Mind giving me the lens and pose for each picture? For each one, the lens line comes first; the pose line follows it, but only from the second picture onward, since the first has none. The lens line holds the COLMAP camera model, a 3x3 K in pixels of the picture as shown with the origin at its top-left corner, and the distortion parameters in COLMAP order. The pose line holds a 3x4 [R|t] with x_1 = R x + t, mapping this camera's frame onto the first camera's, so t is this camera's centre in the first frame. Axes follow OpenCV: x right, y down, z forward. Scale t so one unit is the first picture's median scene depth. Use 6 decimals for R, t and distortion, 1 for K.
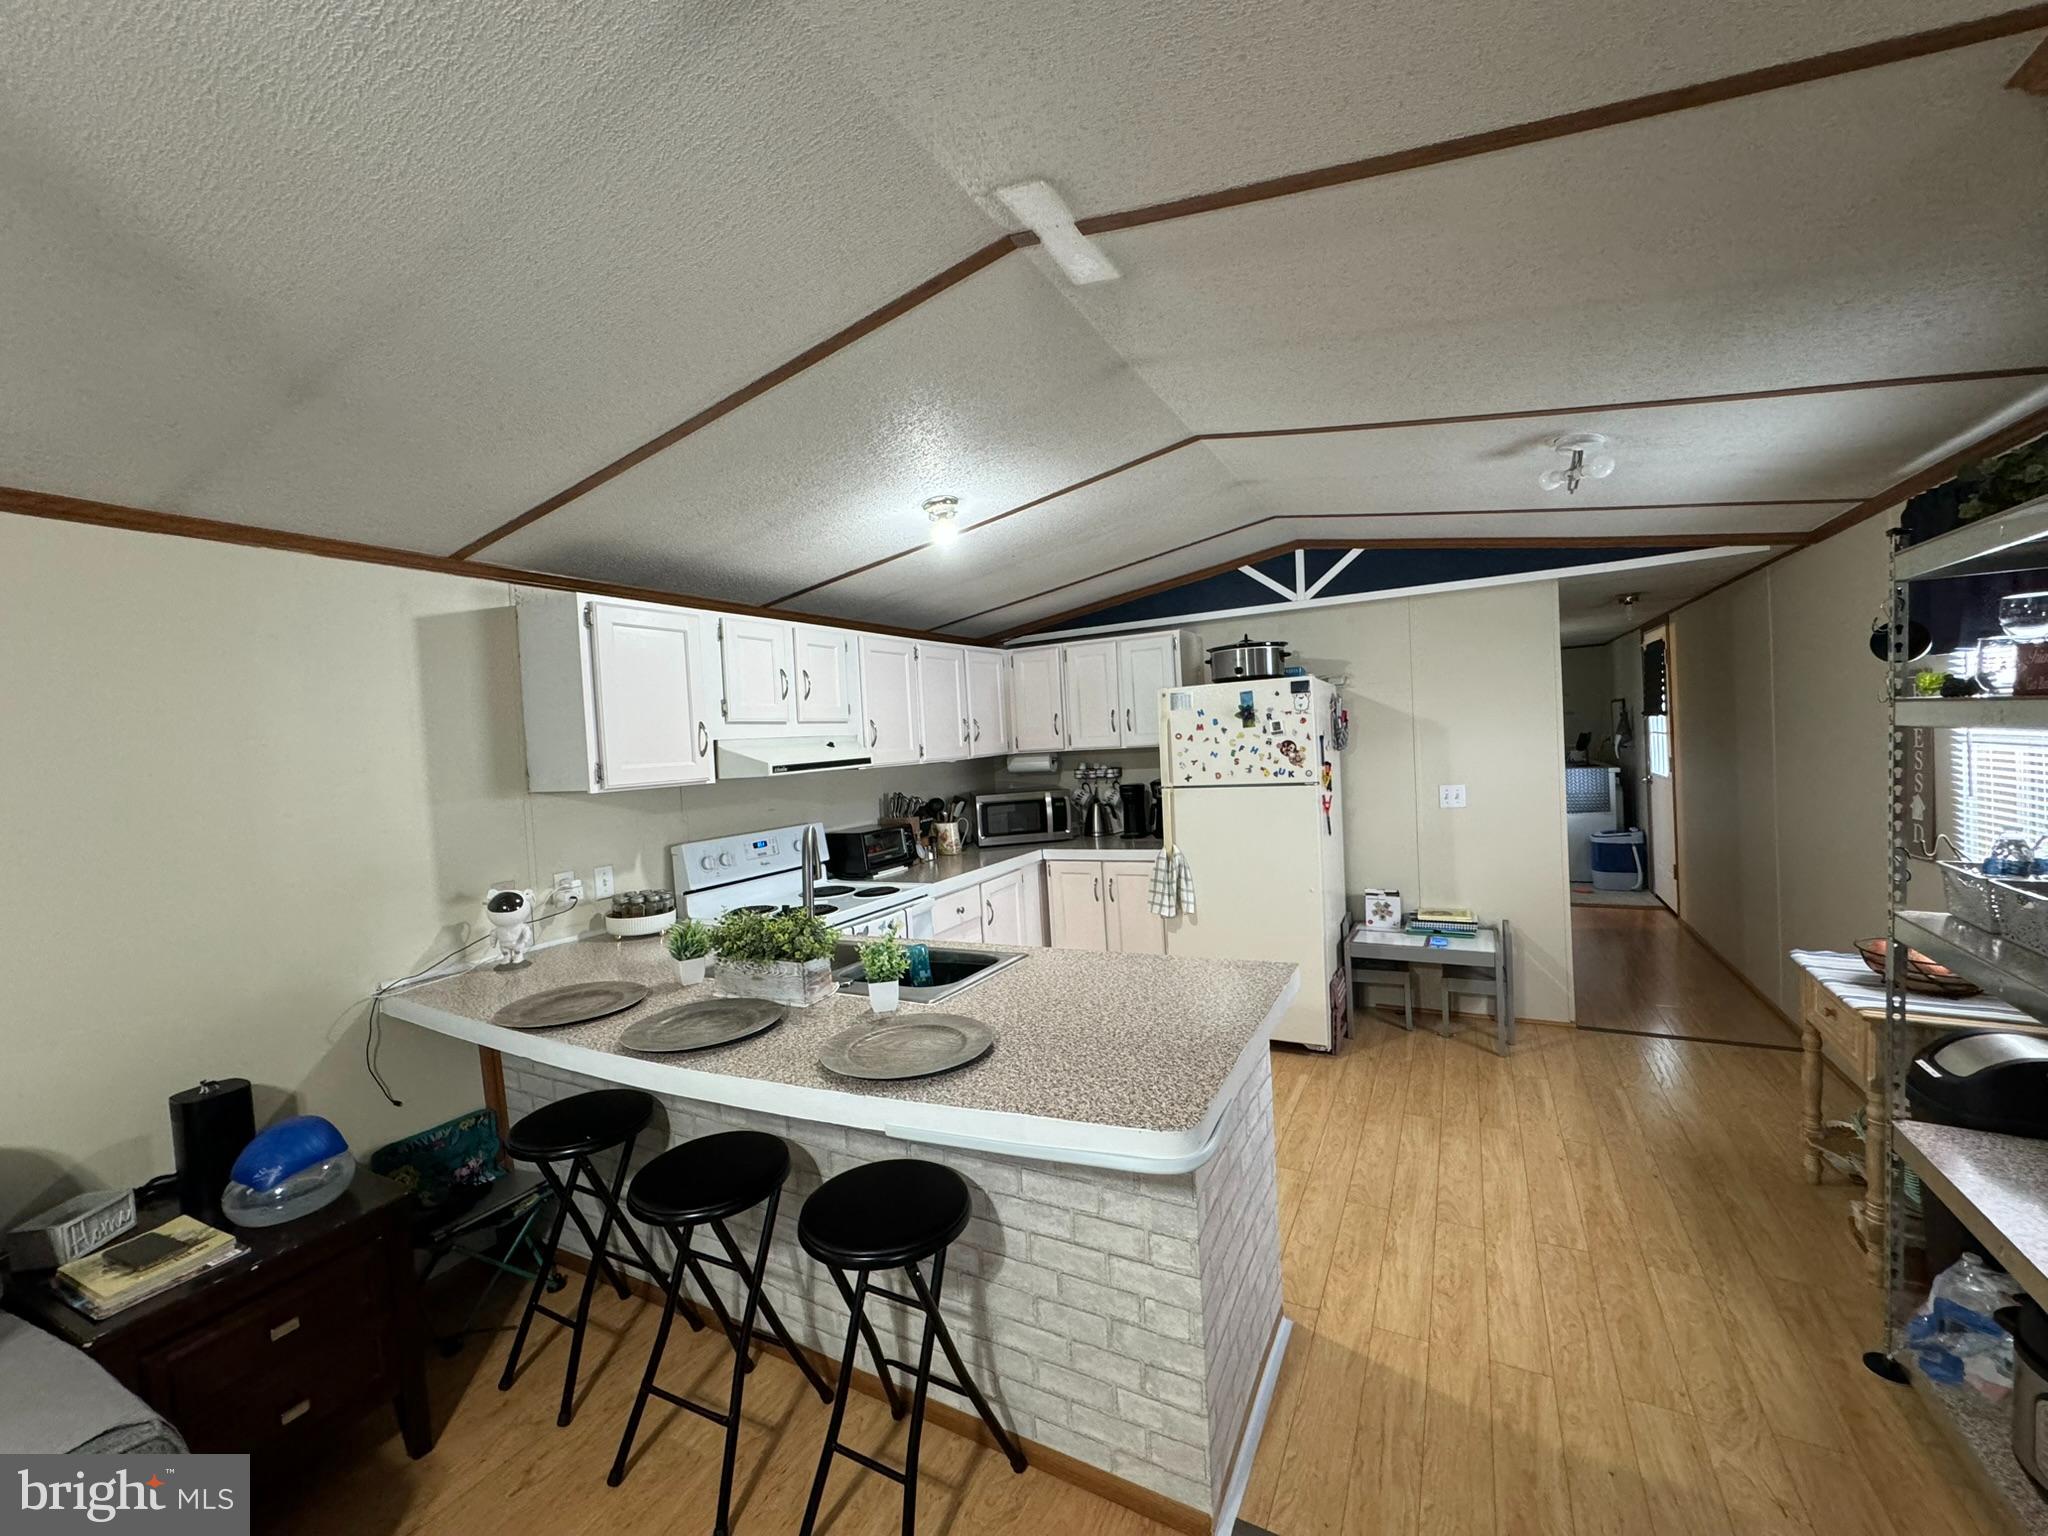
lens RADIAL K [[828.6, 0, 1017.8], [0, 828.6, 768.2], [0, 0, 1]] dist [-0.001764, -0.000254]
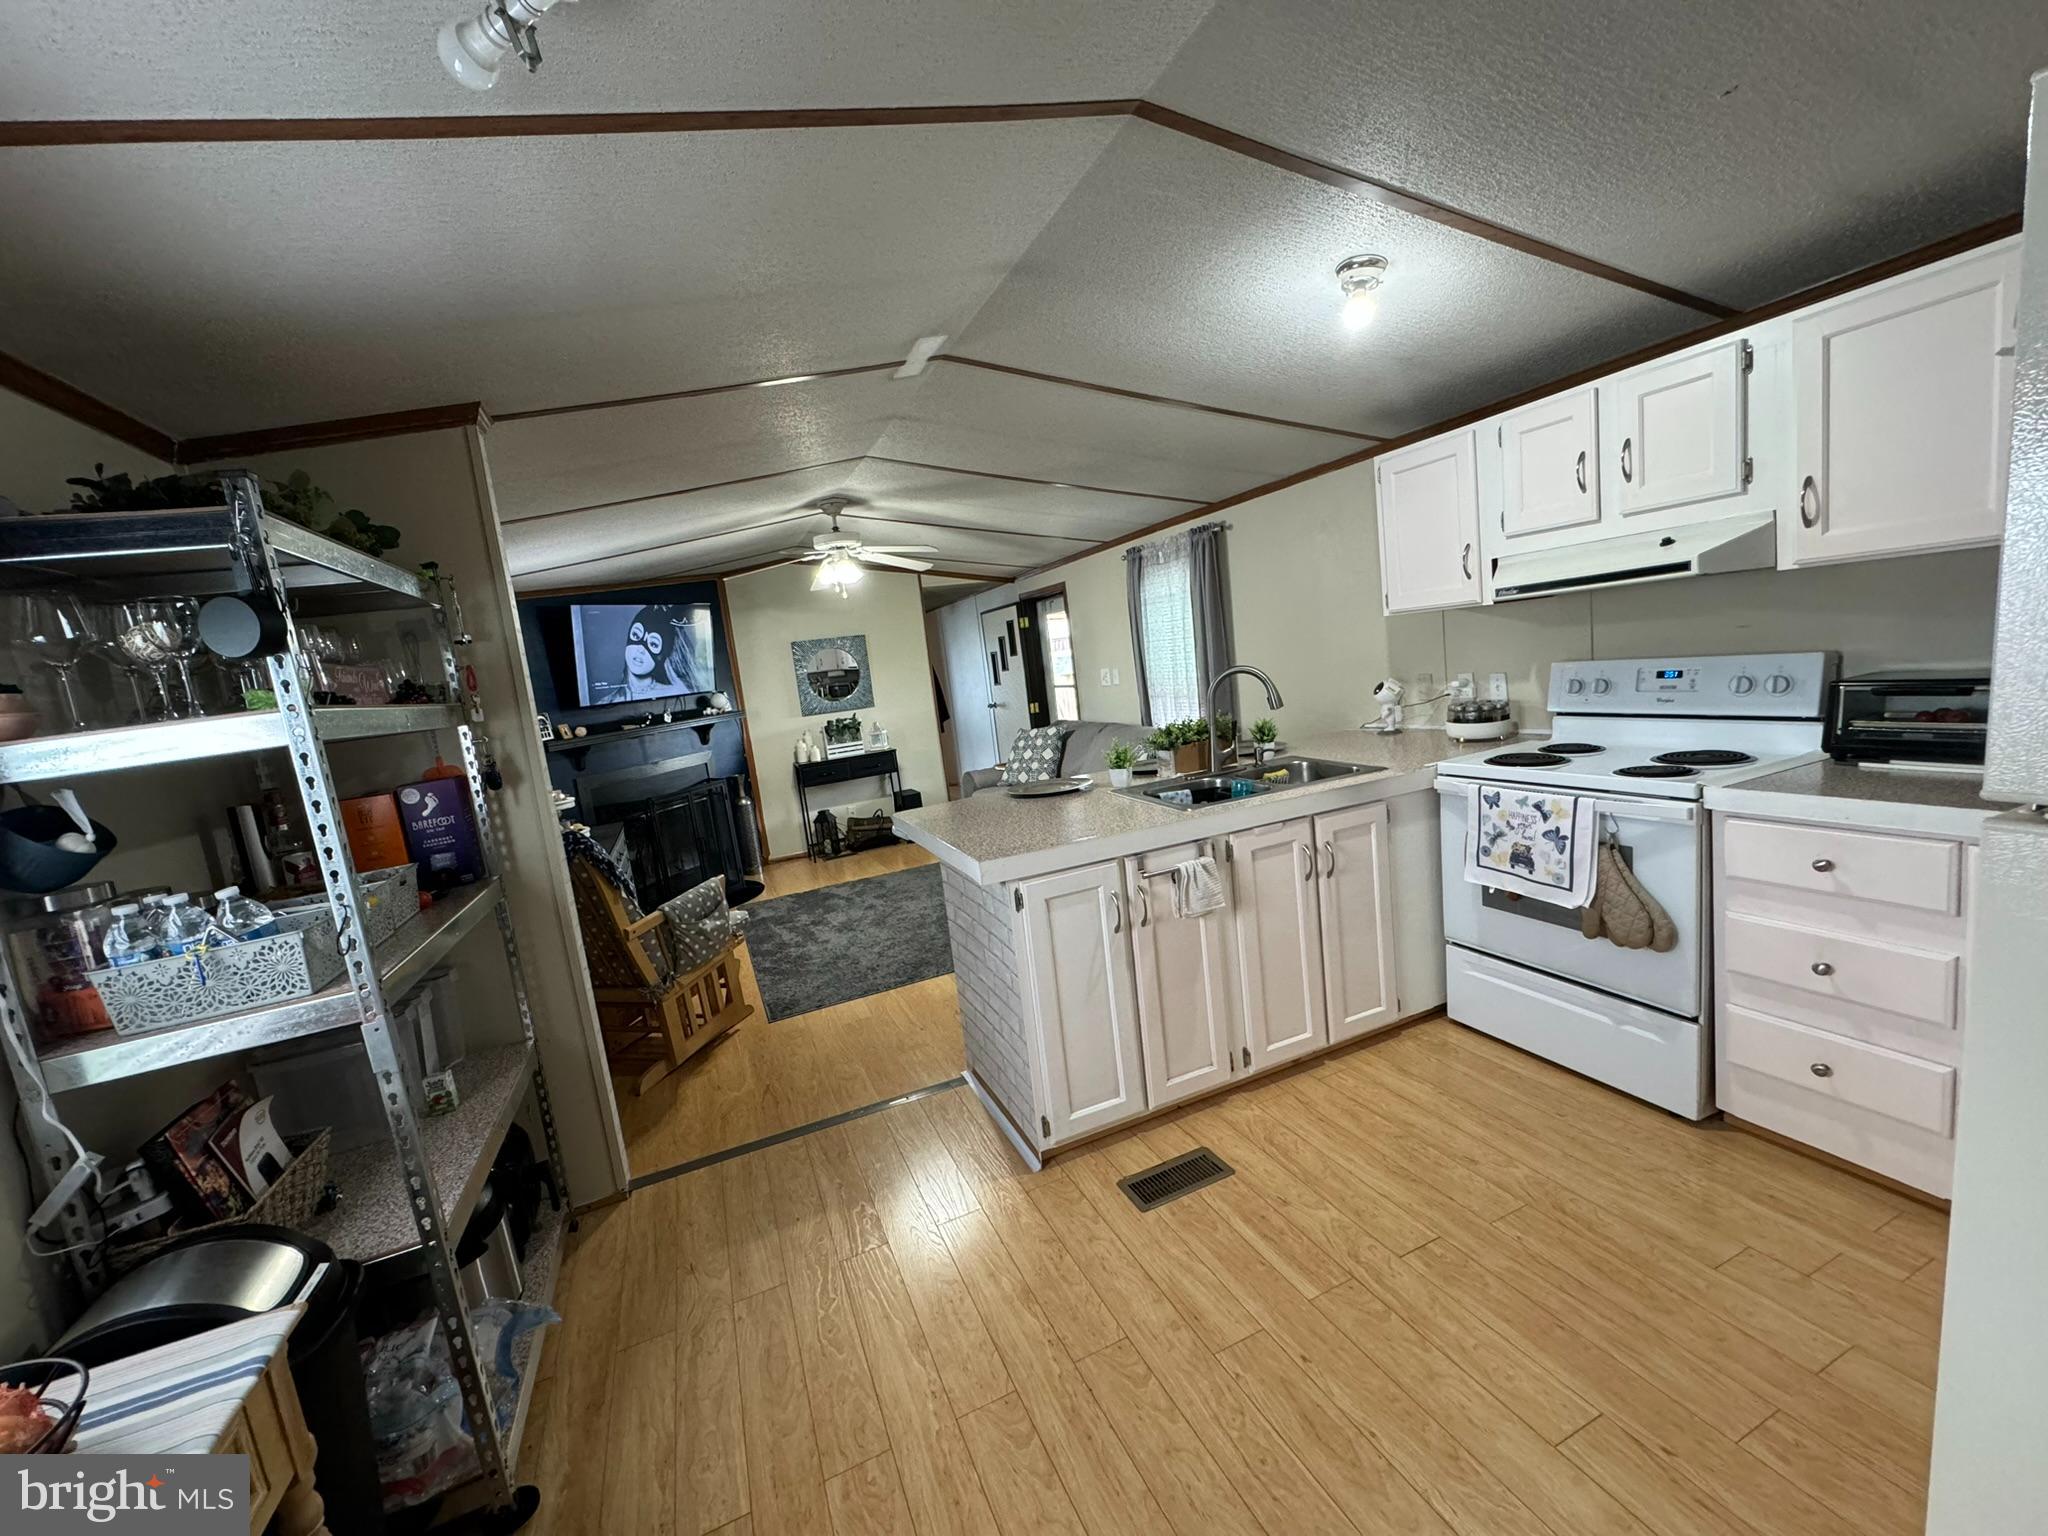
lens RADIAL K [[828.6, 0, 1017.8], [0, 828.6, 768.2], [0, 0, 1]] dist [-0.001764, -0.000254]
pose [[-0.625339, 0.232977, -0.744763, 0.824344], [0.127455, 0.972070, 0.197066, -0.063304], [0.769874, 0.028310, -0.637568, 1.317457]]
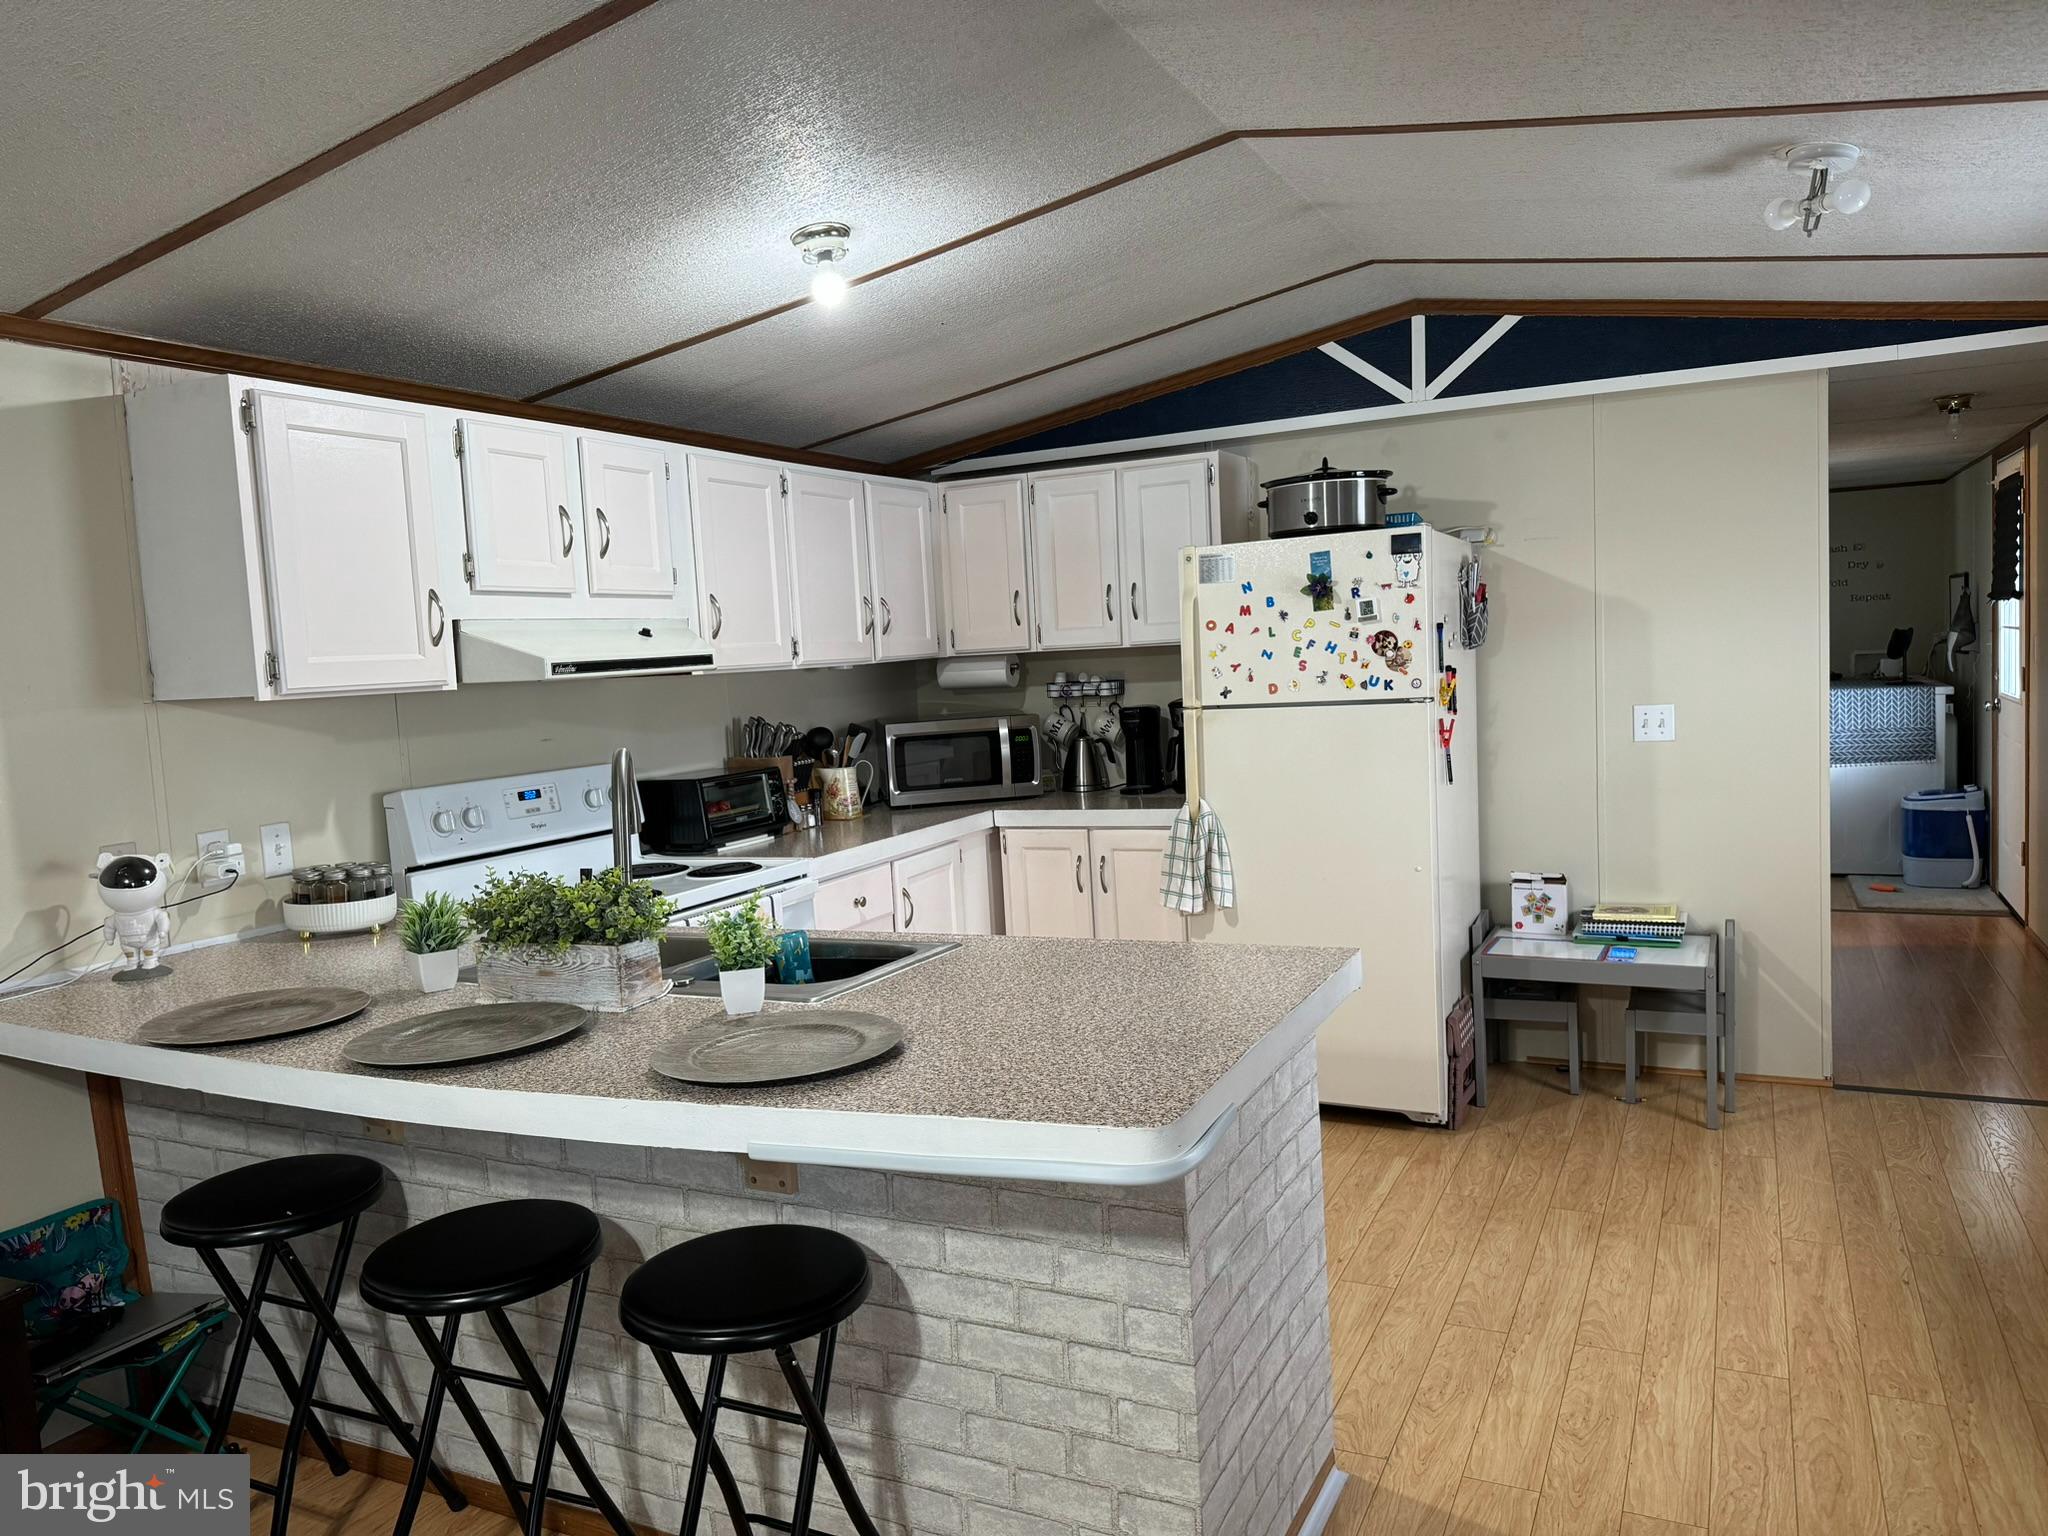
lens RADIAL K [[1455.8, 0, 1027.2], [0, 1455.8, 779.5], [0, 0, 1]] dist [0.113543, -0.175768]
pose [[0.999071, -0.000240, 0.043094, 0.013194], [-0.002079, 0.998552, 0.053748, 0.027079], [-0.043044, -0.053788, 0.997624, -0.134205]]
